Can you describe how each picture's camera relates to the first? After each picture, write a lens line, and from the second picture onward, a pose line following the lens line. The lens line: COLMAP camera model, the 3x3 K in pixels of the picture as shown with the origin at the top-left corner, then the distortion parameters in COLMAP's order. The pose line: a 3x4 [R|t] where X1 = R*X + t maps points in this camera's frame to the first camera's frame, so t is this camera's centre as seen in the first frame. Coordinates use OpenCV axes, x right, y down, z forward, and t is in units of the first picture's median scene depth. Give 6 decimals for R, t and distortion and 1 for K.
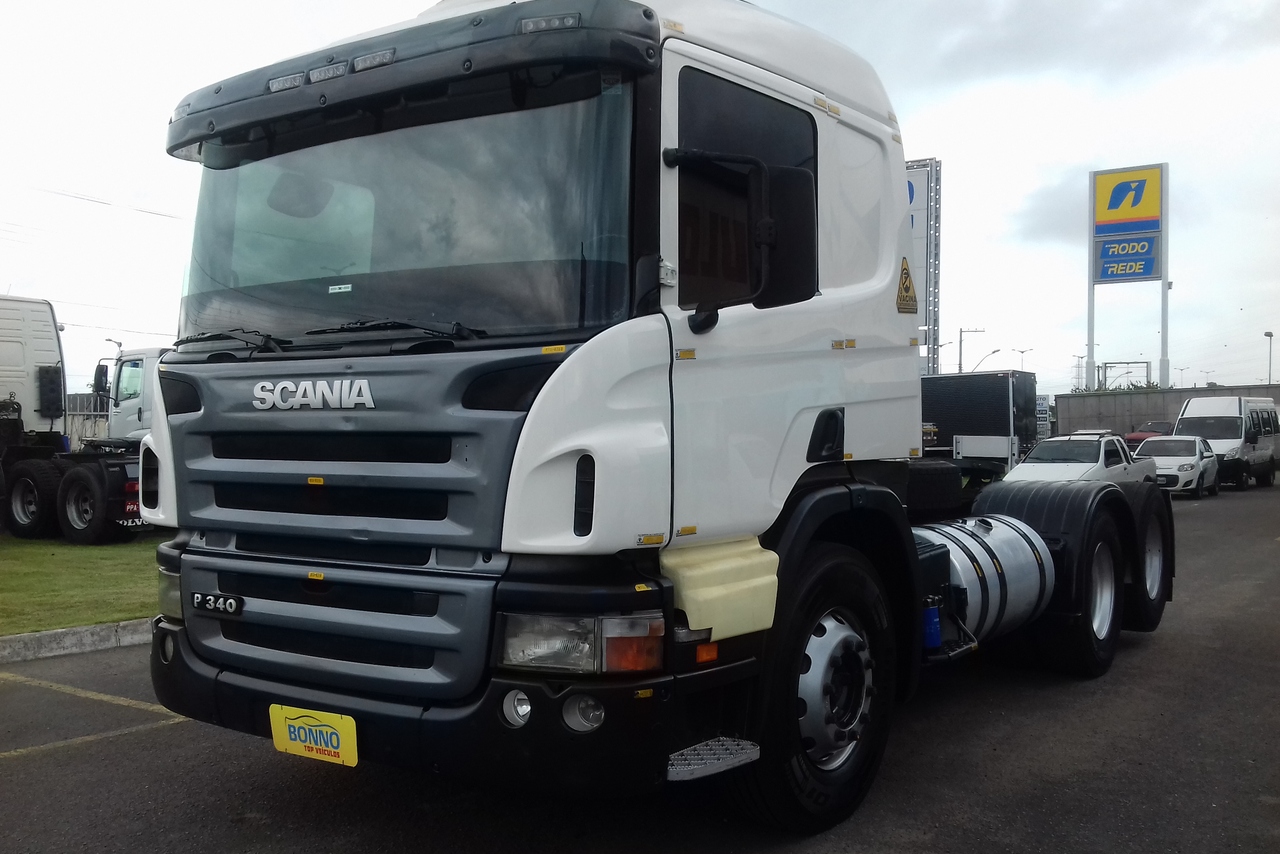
lens RADIAL K [[1188.9, 0, 645.2], [0, 1188.9, 422.3], [0, 0, 1]] dist [0.097487, -0.226400]
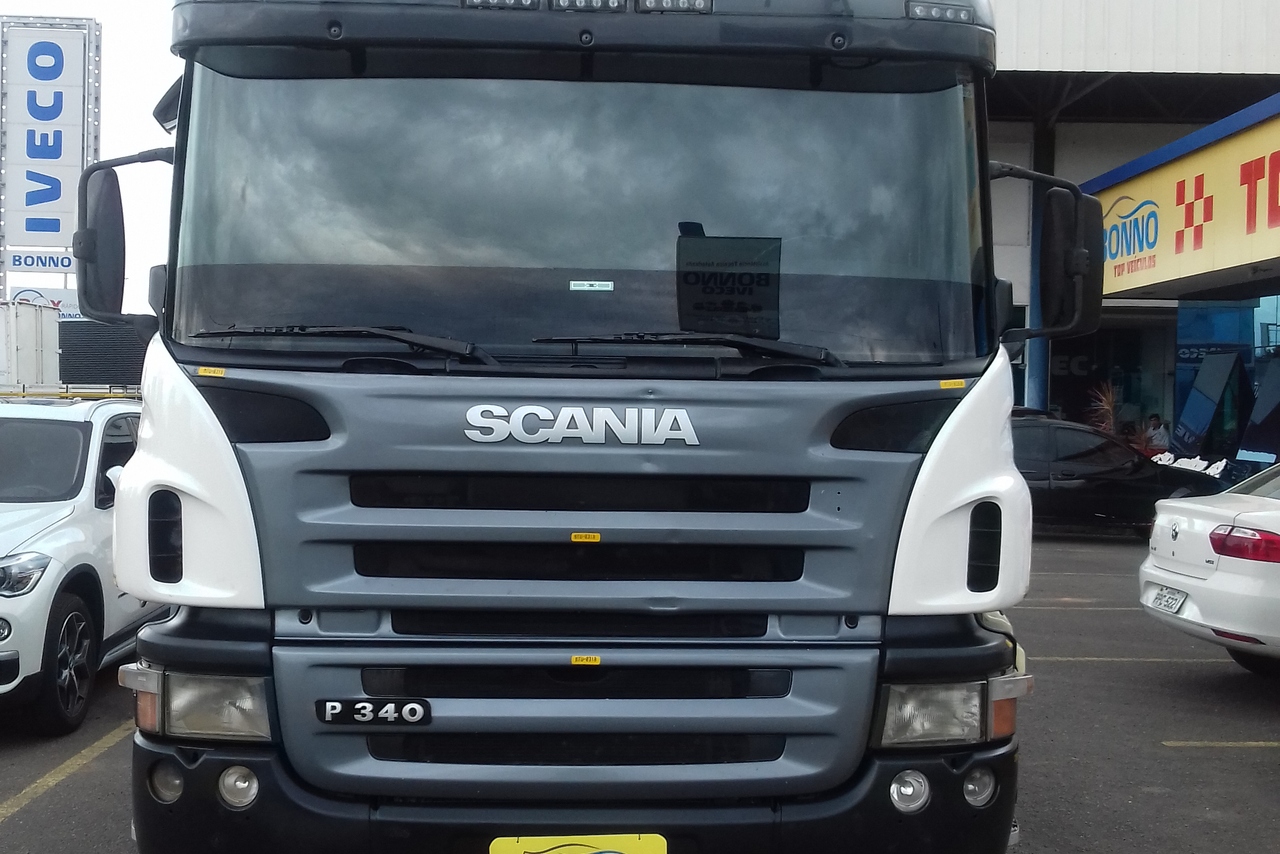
lens RADIAL K [[1565.2, 0, 640.5], [0, 1565.2, 401.3], [0, 0, 1]] dist [0.070516, 0.001414]
pose [[0.800769, 0.006312, 0.598939, -0.854863], [-0.017906, 0.999750, 0.013404, -0.052686], [-0.598705, -0.021458, 0.800682, 0.175985]]
